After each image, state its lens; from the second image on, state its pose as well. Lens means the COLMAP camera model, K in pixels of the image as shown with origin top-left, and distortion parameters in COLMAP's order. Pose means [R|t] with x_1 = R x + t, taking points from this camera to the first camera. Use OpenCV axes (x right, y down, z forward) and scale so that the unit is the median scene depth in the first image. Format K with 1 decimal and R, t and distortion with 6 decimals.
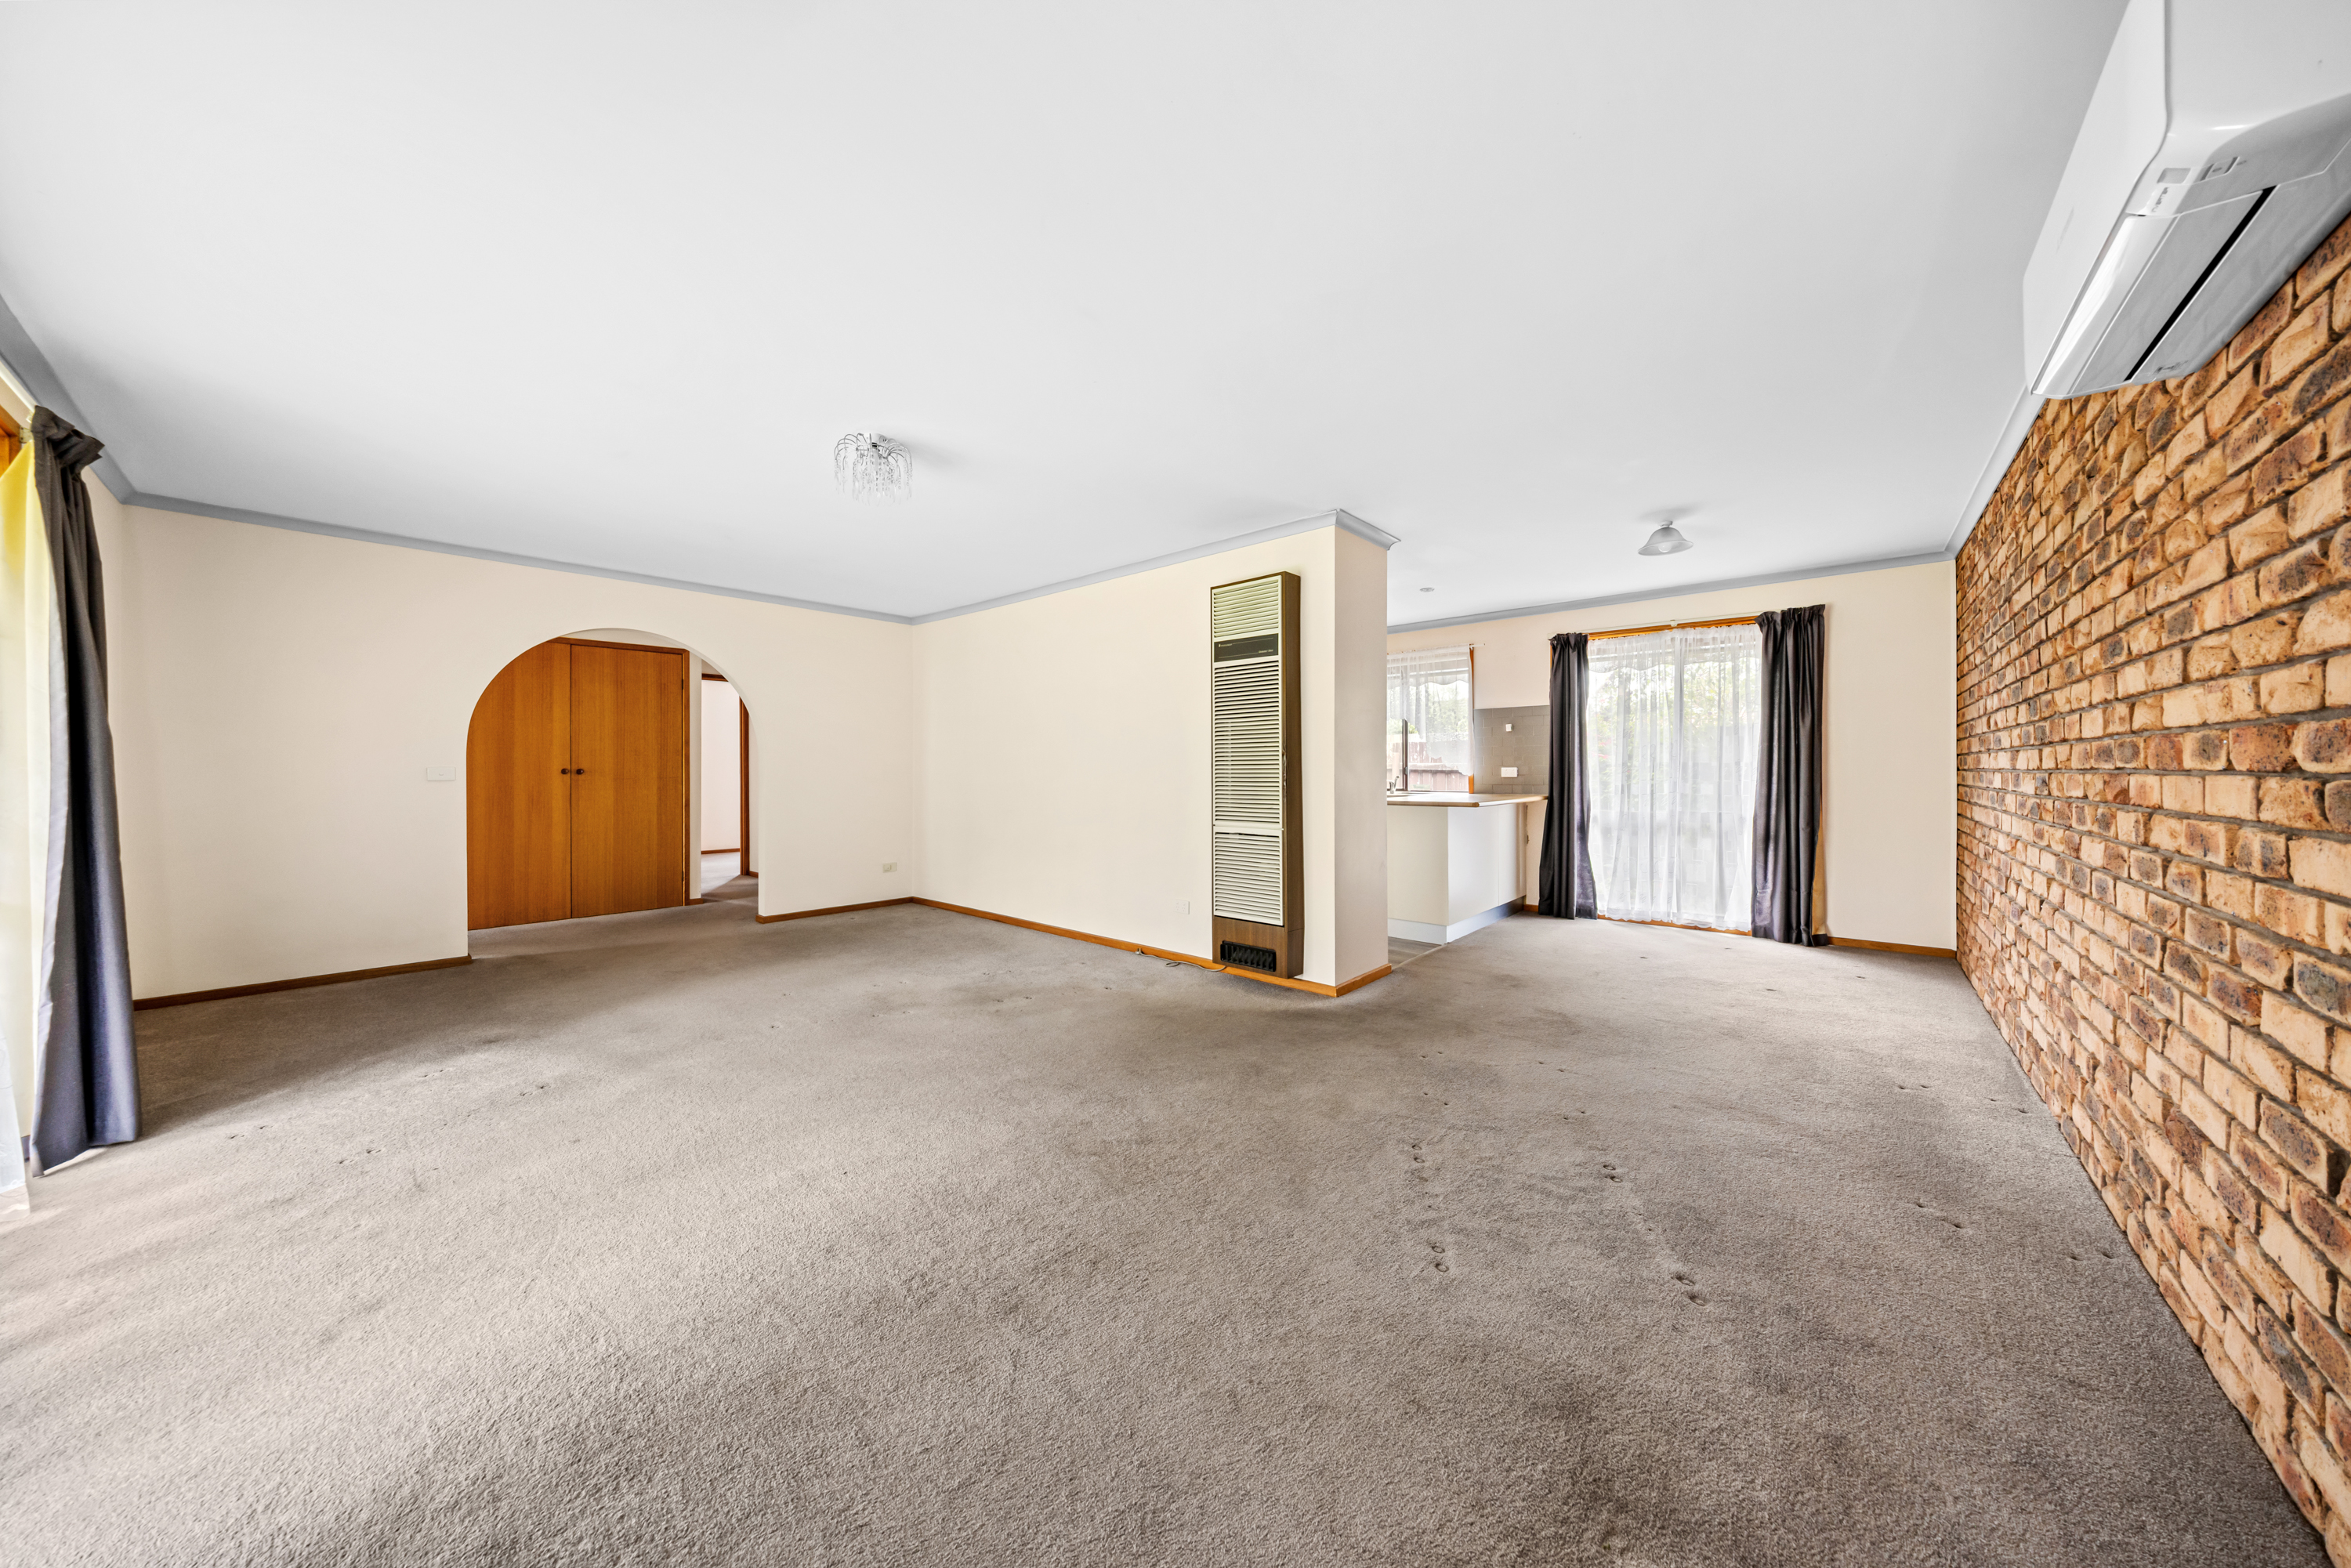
lens RADIAL K [[742.4, 0, 1177.9], [0, 742.4, 773.3], [0, 0, 1]] dist [0.000116, -0.000002]
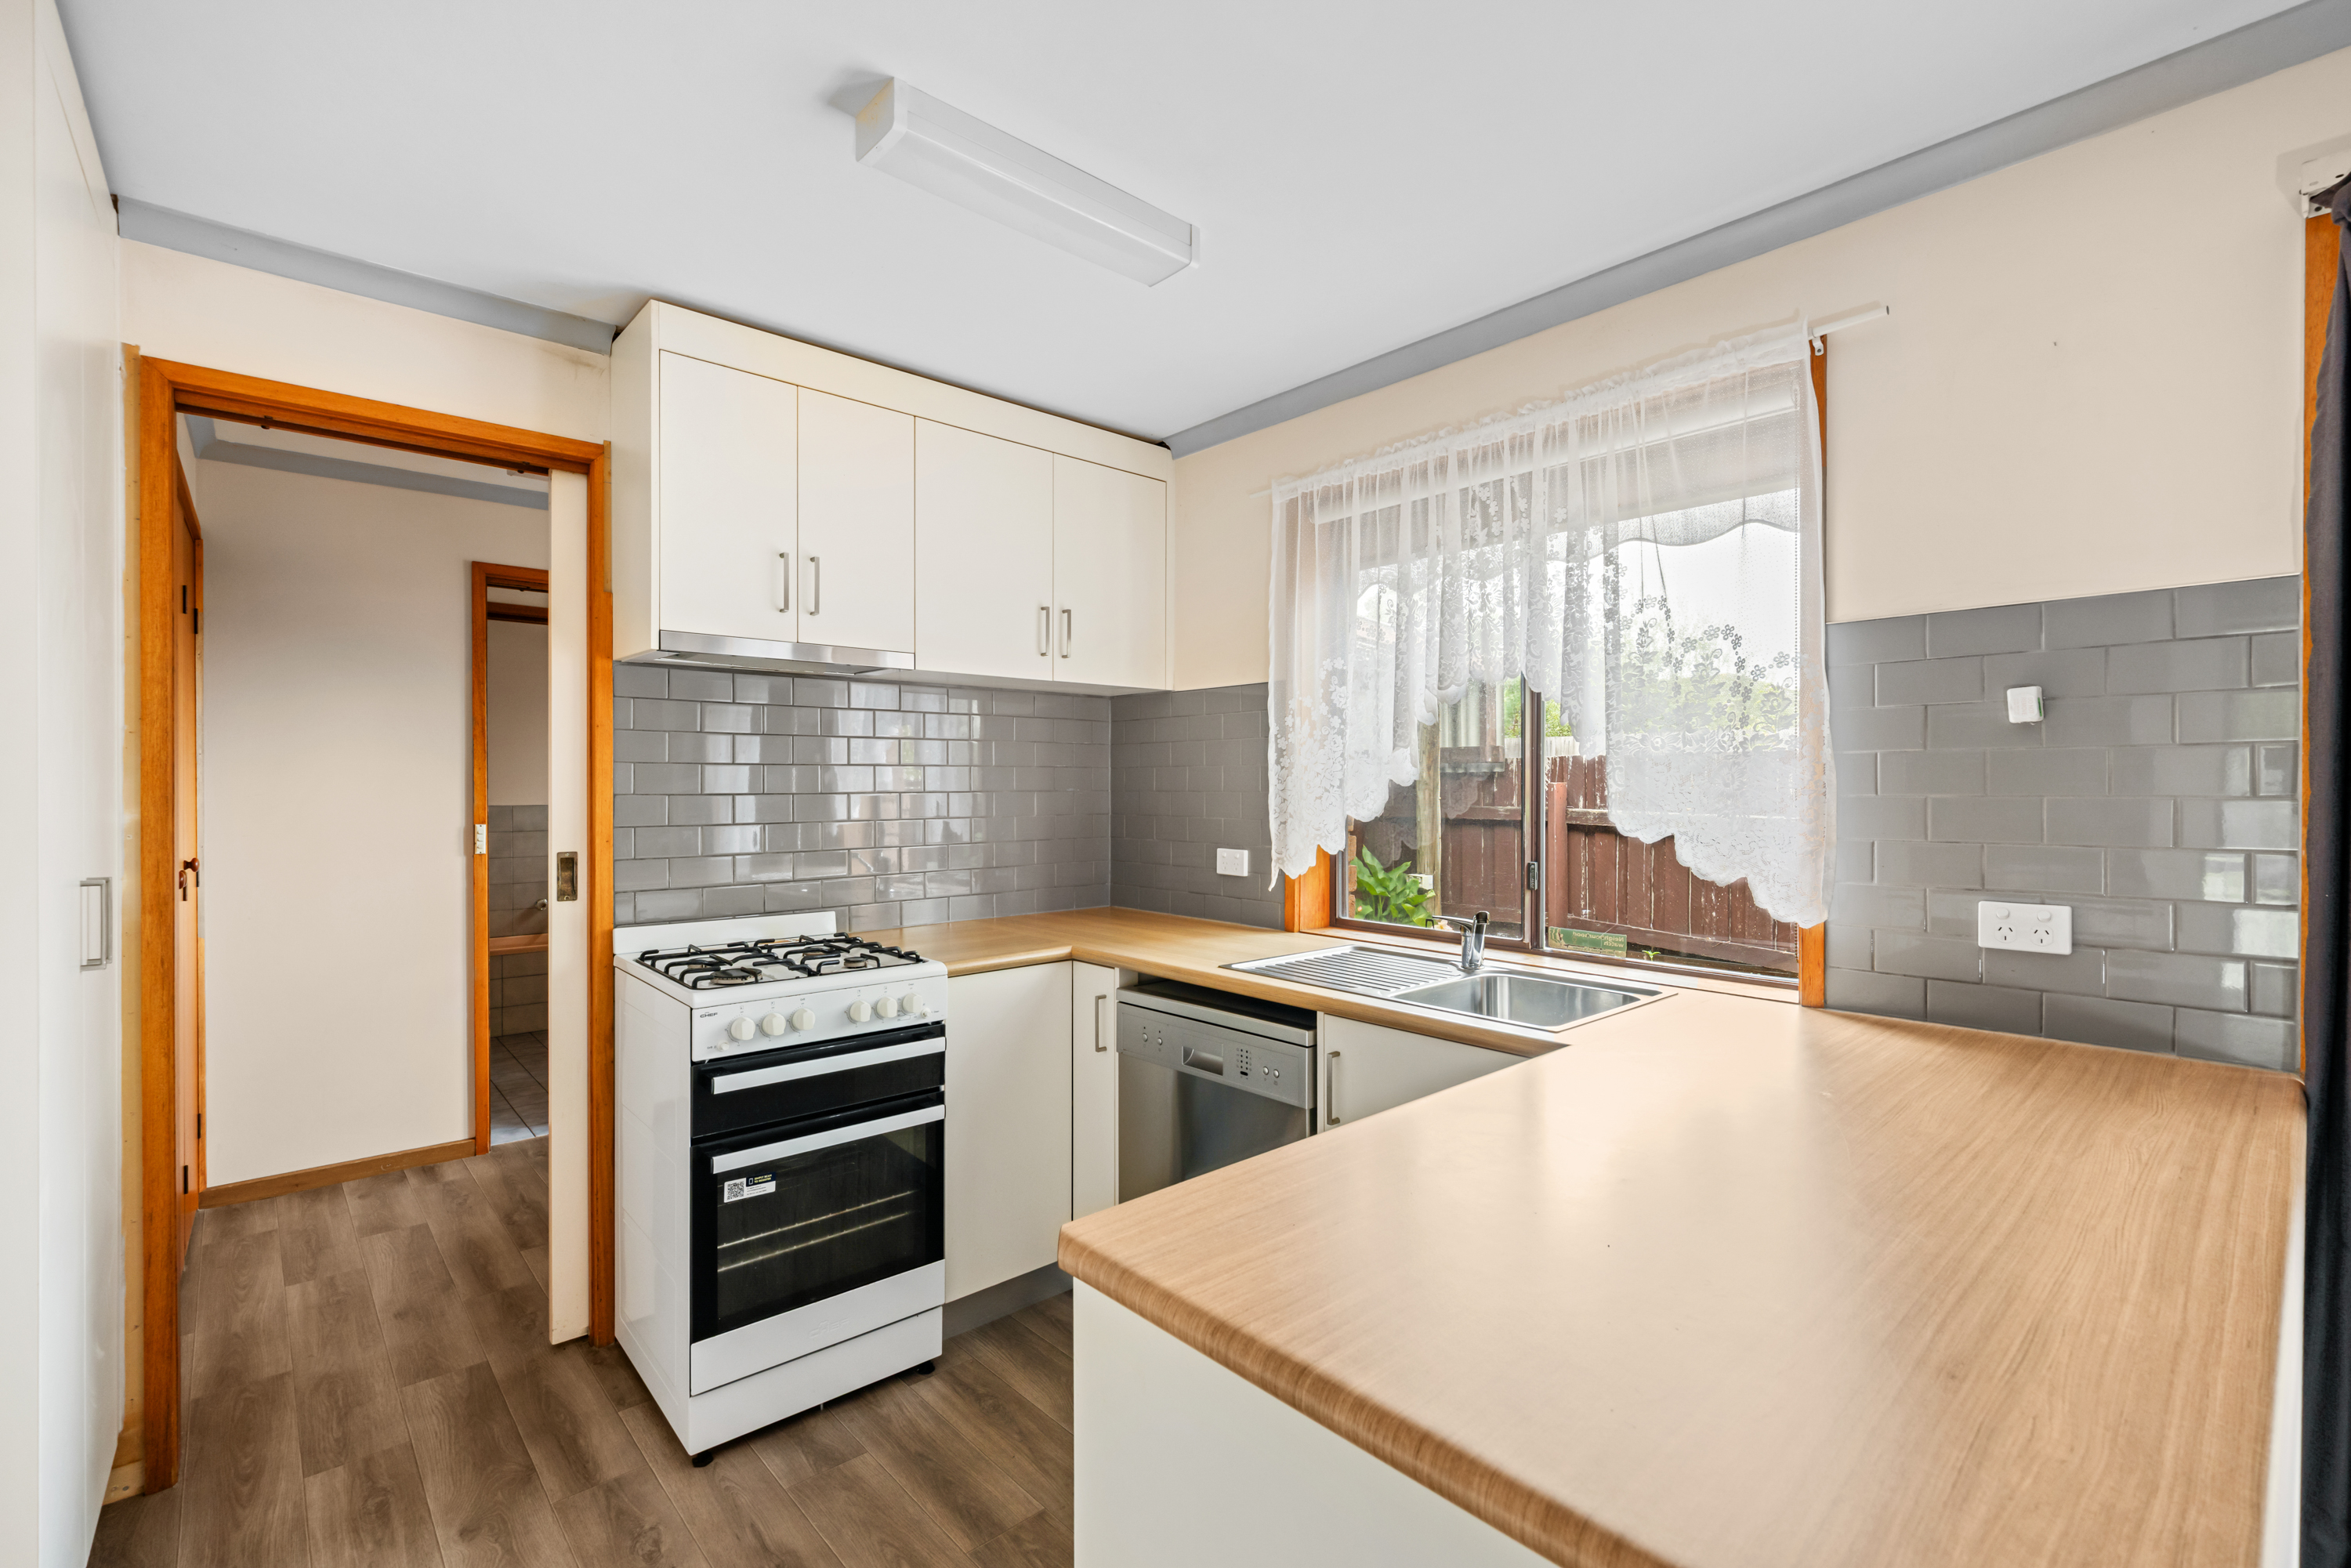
lens RADIAL K [[1056.7, 0, 1167.2], [0, 1056.7, 788.1], [0, 0, 1]] dist [0.011645, 0.000043]
pose [[0.992104, 0.001511, -0.125408, 0.458743], [-0.001963, 0.999992, -0.003479, -0.068851], [0.125402, 0.003698, 0.992099, 1.252194]]
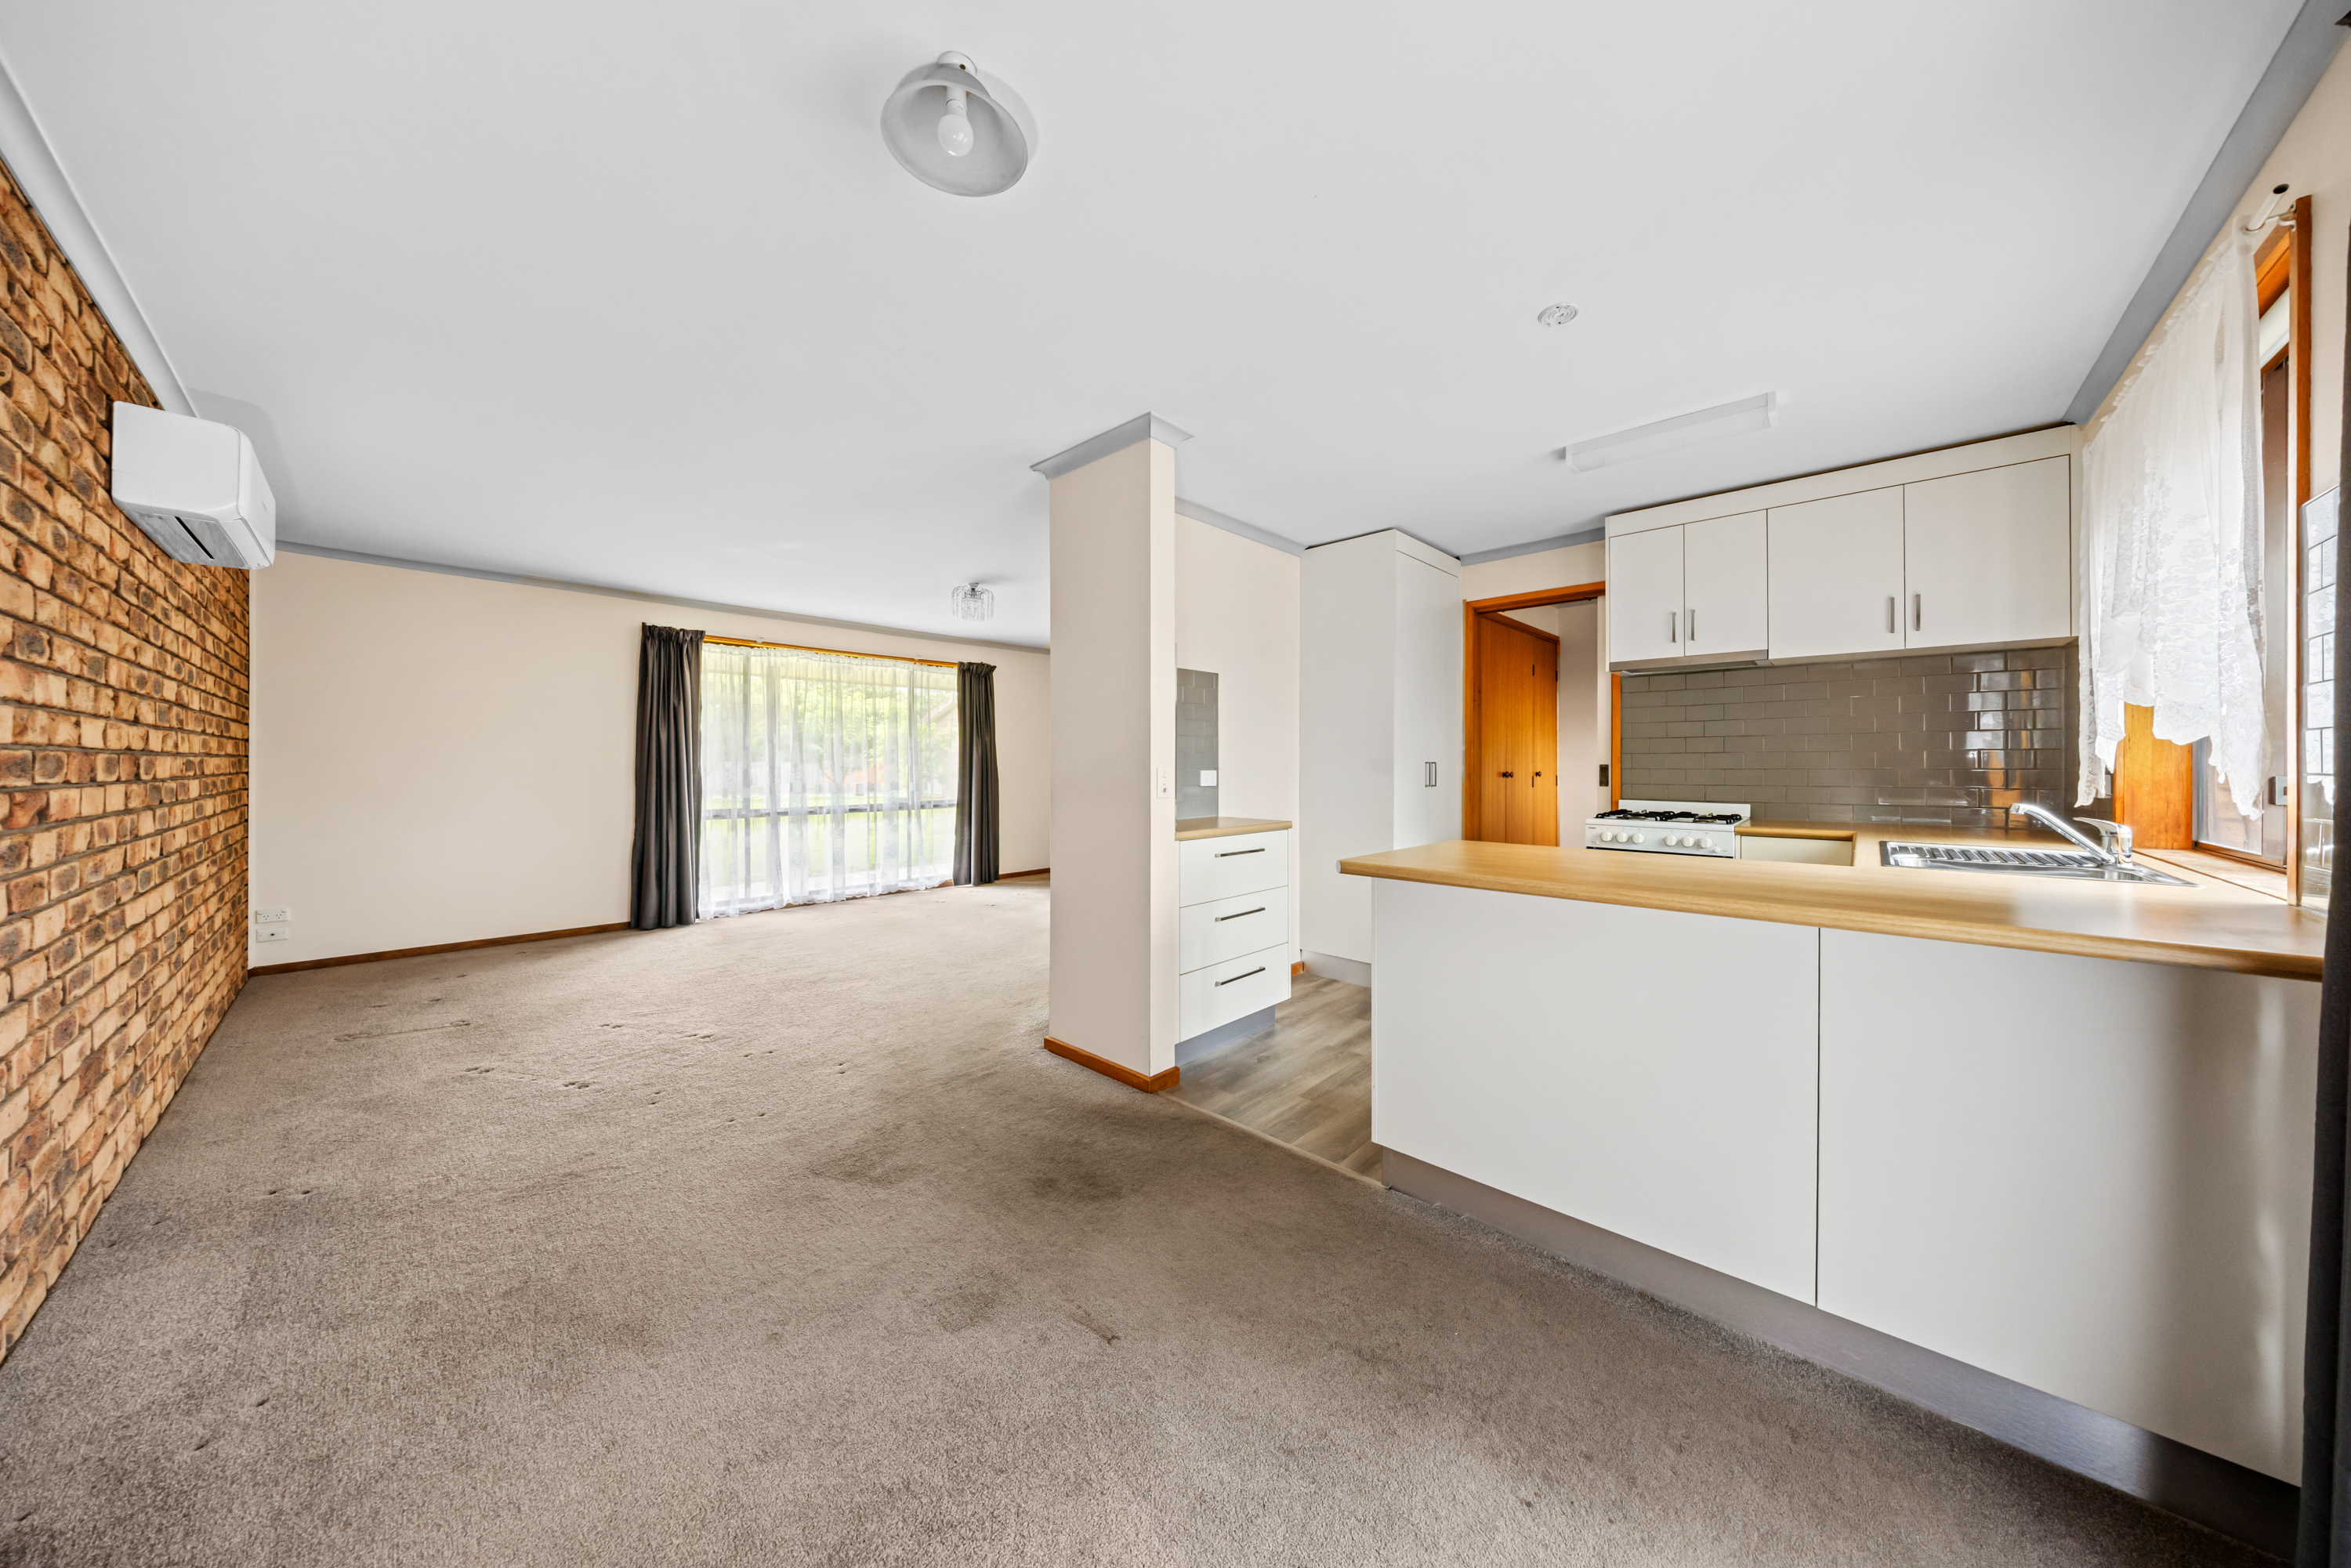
lens RADIAL K [[742.4, 0, 1178.1], [0, 742.4, 768.5], [0, 0, 1]] dist [0.000116, -0.000002]
pose [[-0.021571, 0.008690, -0.999730, 1.160462], [-0.006352, 0.999941, 0.008829, -0.022913], [0.999747, 0.006541, -0.021514, 1.296663]]
